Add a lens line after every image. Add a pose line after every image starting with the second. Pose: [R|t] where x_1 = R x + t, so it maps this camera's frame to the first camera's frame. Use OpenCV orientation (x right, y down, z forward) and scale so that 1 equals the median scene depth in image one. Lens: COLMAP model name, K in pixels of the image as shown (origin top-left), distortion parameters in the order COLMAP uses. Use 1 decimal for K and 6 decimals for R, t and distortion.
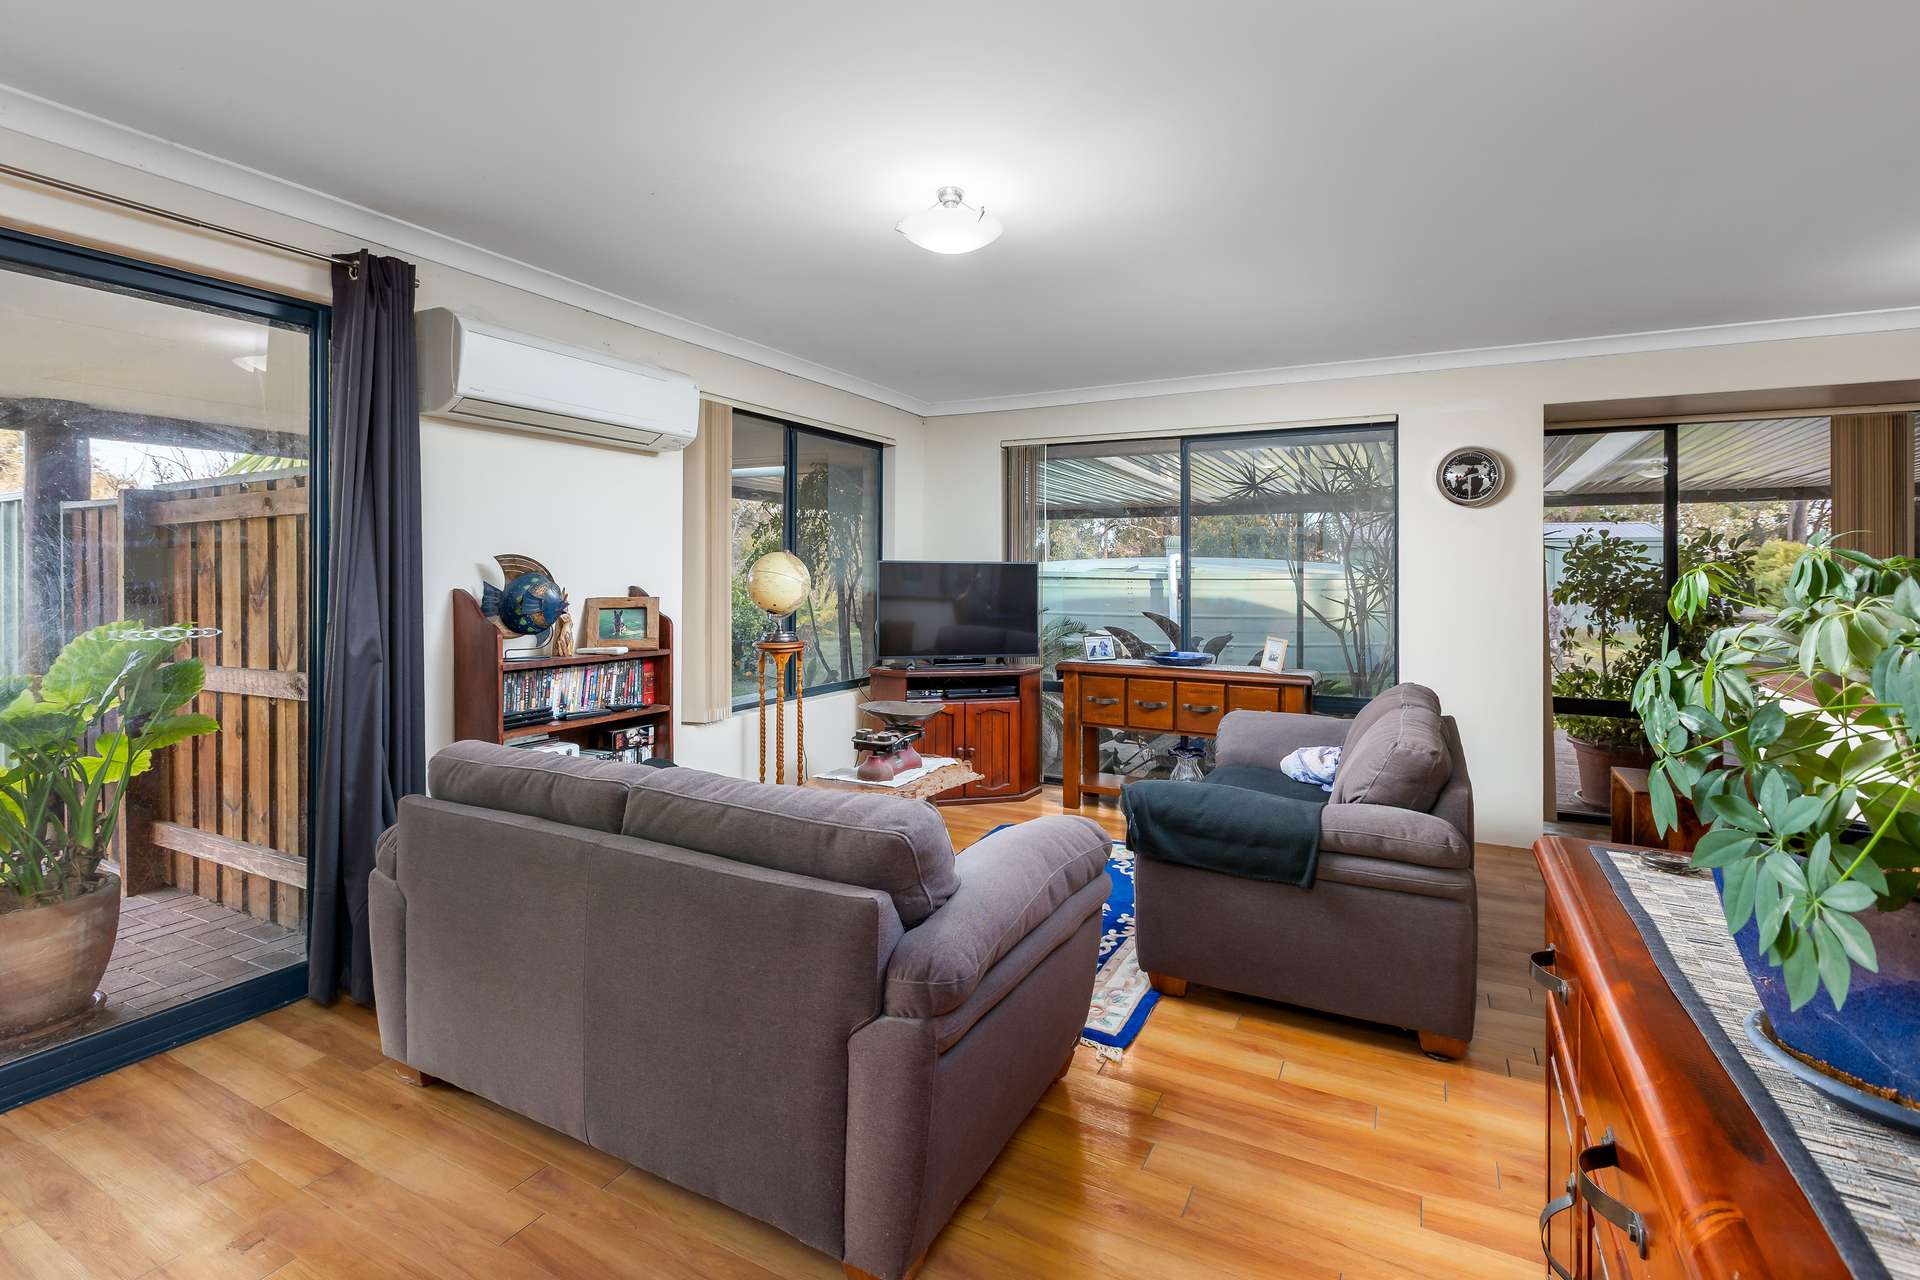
lens RADIAL K [[874.6, 0, 958.9], [0, 874.6, 574.8], [0, 0, 1]] dist [0.002336, -0.000433]
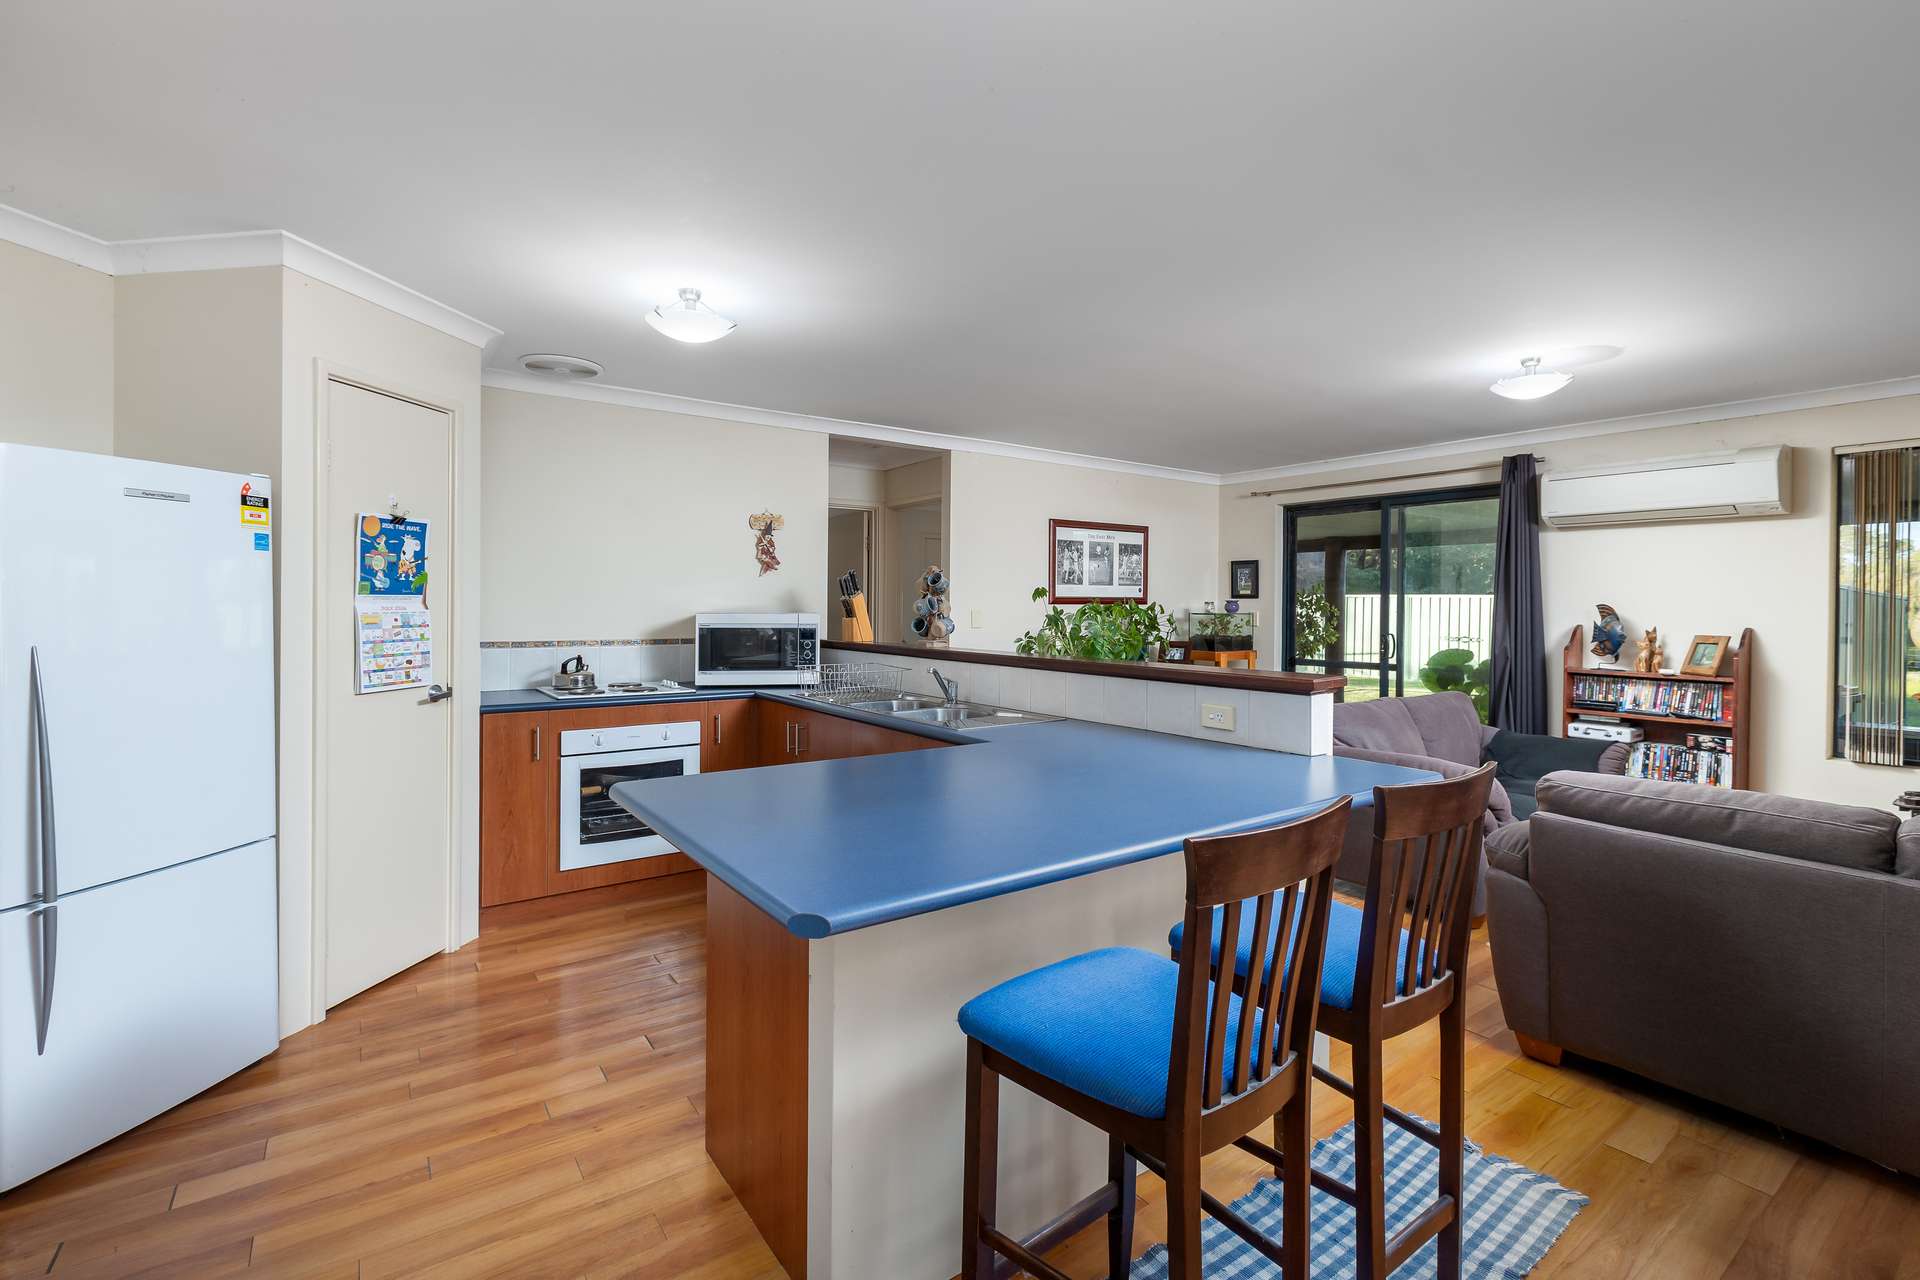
lens RADIAL K [[874.6, 0, 955.9], [0, 874.6, 608.6], [0, 0, 1]] dist [0.002336, -0.000433]
pose [[-0.438590, -0.008321, -0.898649, 1.155020], [-0.017479, 0.999847, -0.000728, 0.006305], [0.898517, 0.015389, -0.438668, 0.504305]]
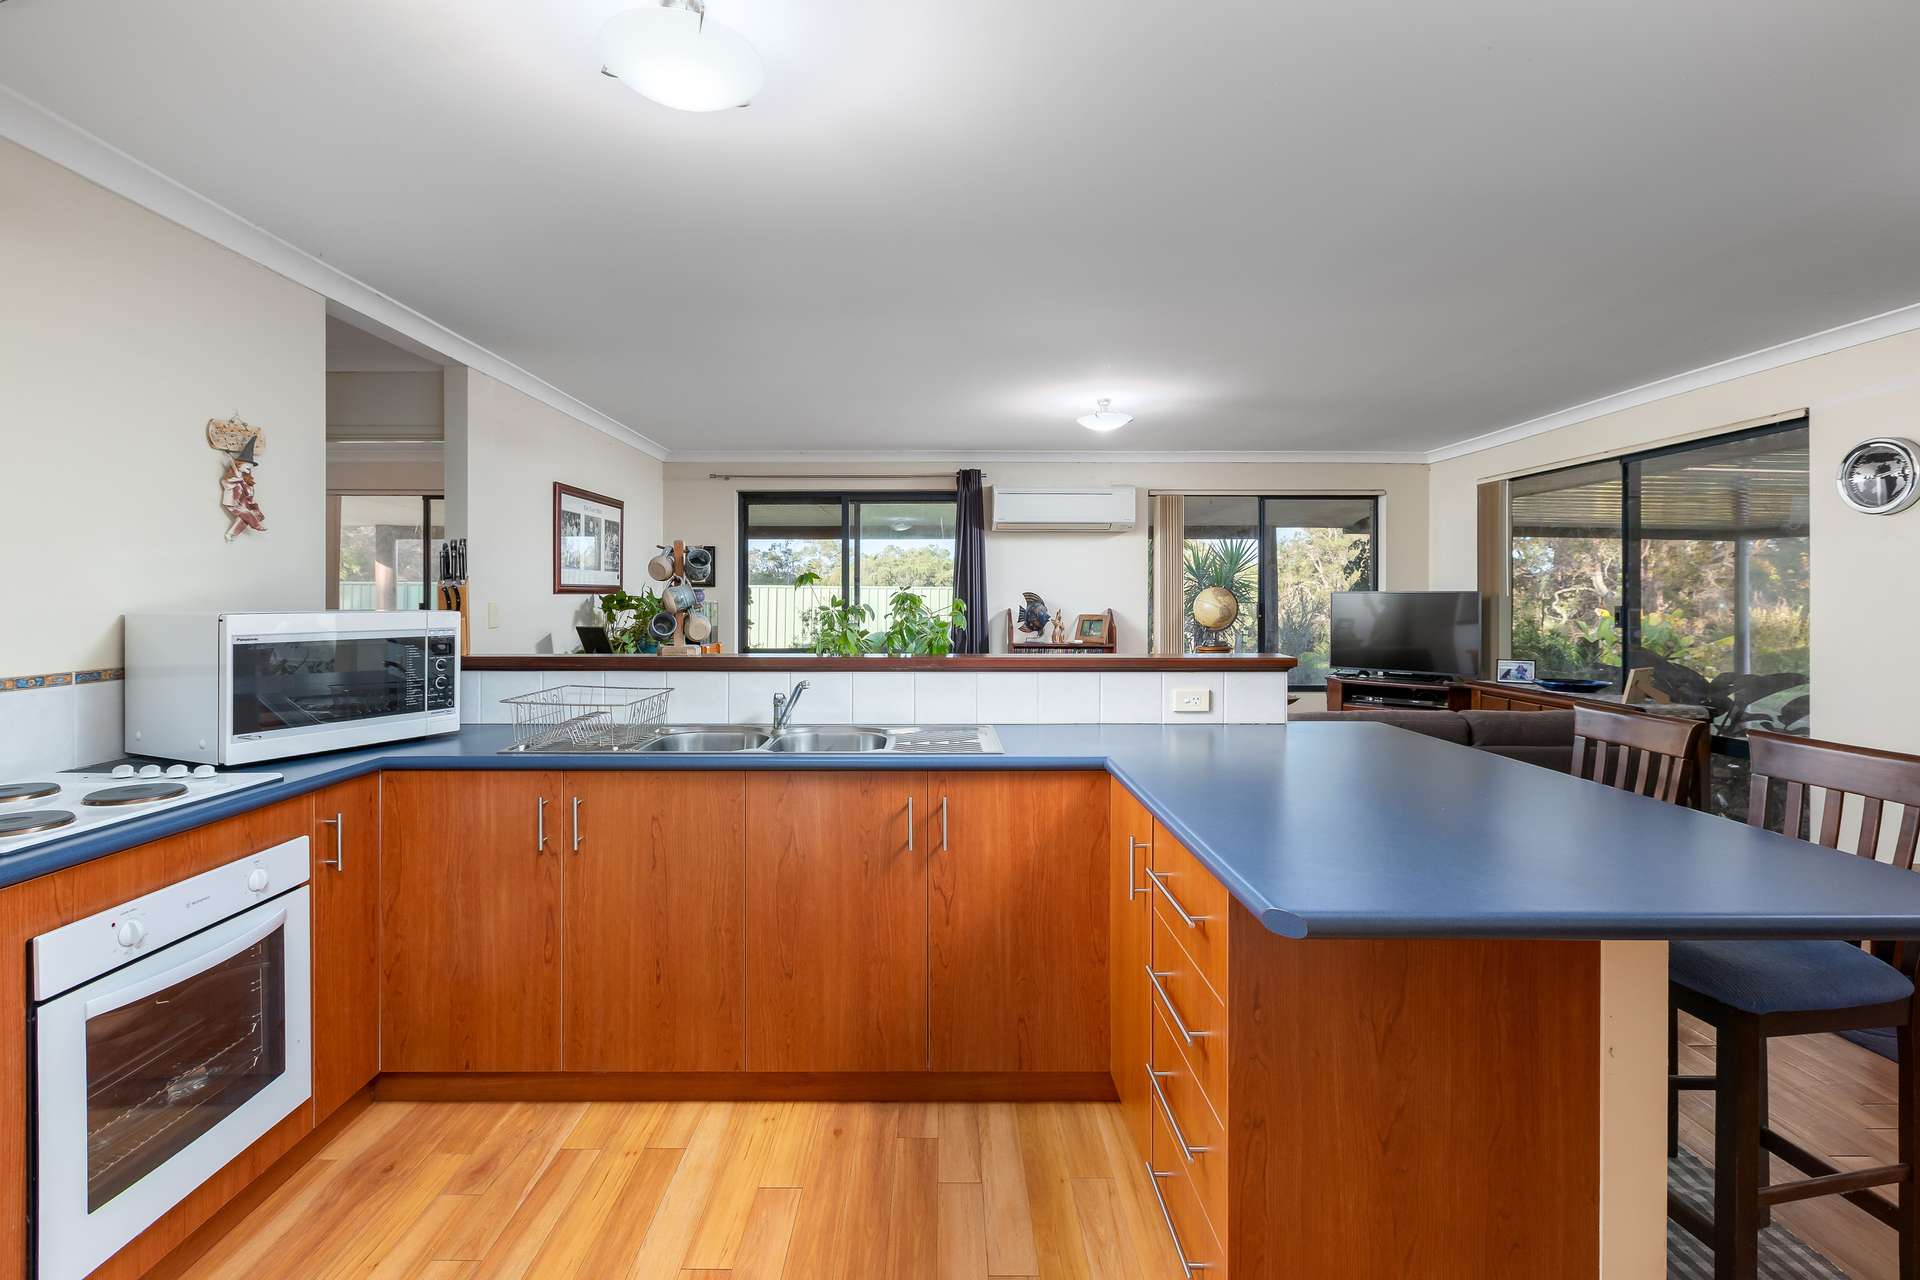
lens RADIAL K [[874.6, 0, 936.4], [0, 874.6, 613.3], [0, 0, 1]] dist [0.002336, -0.000433]
pose [[0.475630, 0.007794, -0.879611, 0.969936], [-0.003540, 0.999970, 0.006947, 0.010721], [0.879639, -0.000190, 0.475643, -0.150903]]
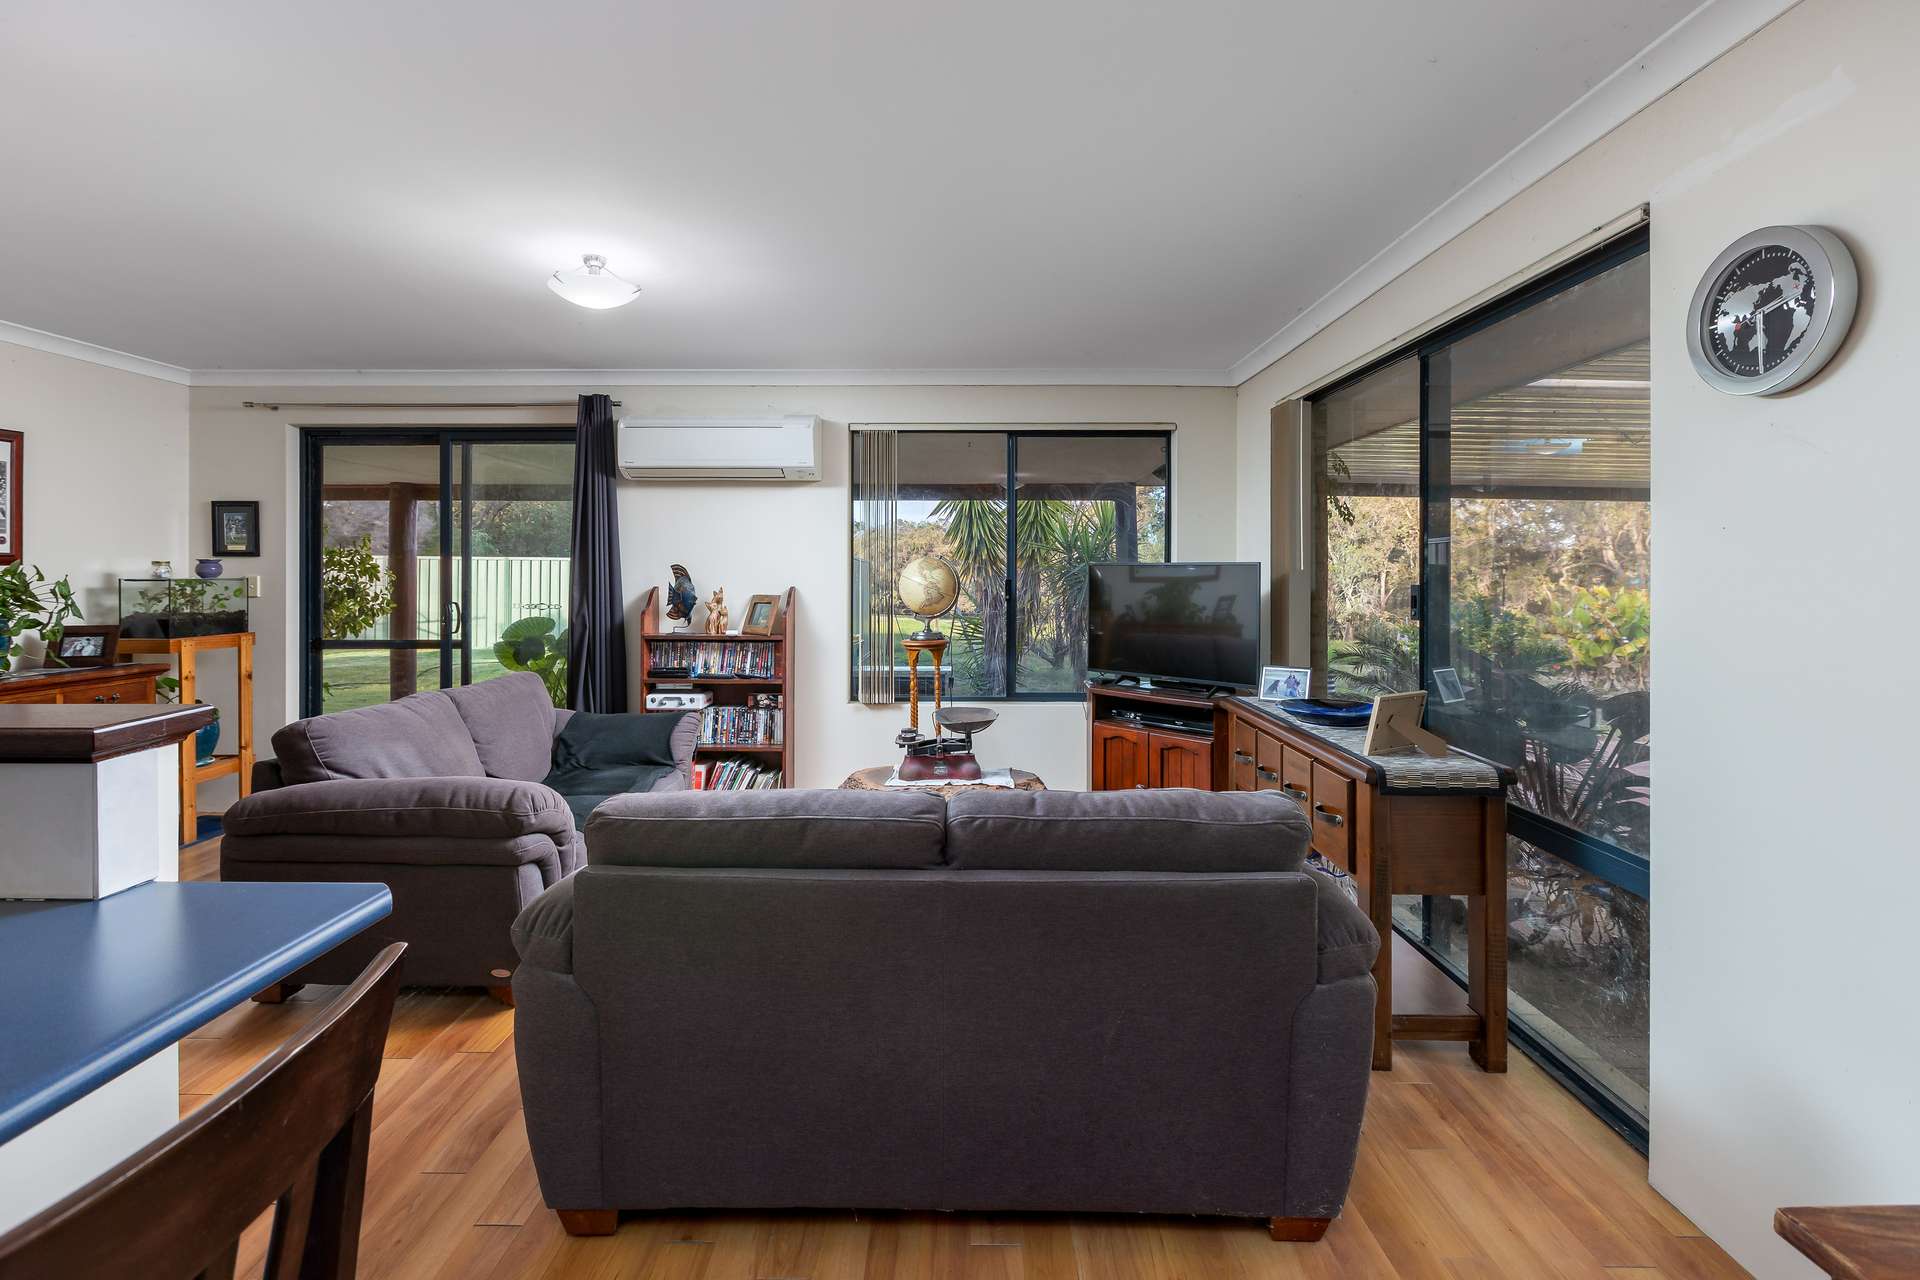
lens RADIAL K [[874.6, 0, 953.1], [0, 874.6, 577.5], [0, 0, 1]] dist [0.002336, -0.000433]
pose [[0.462028, -0.003384, -0.886859, 0.835250], [-0.004169, 0.999973, -0.005988, 0.005488], [0.886855, 0.006464, 0.462002, 0.573356]]
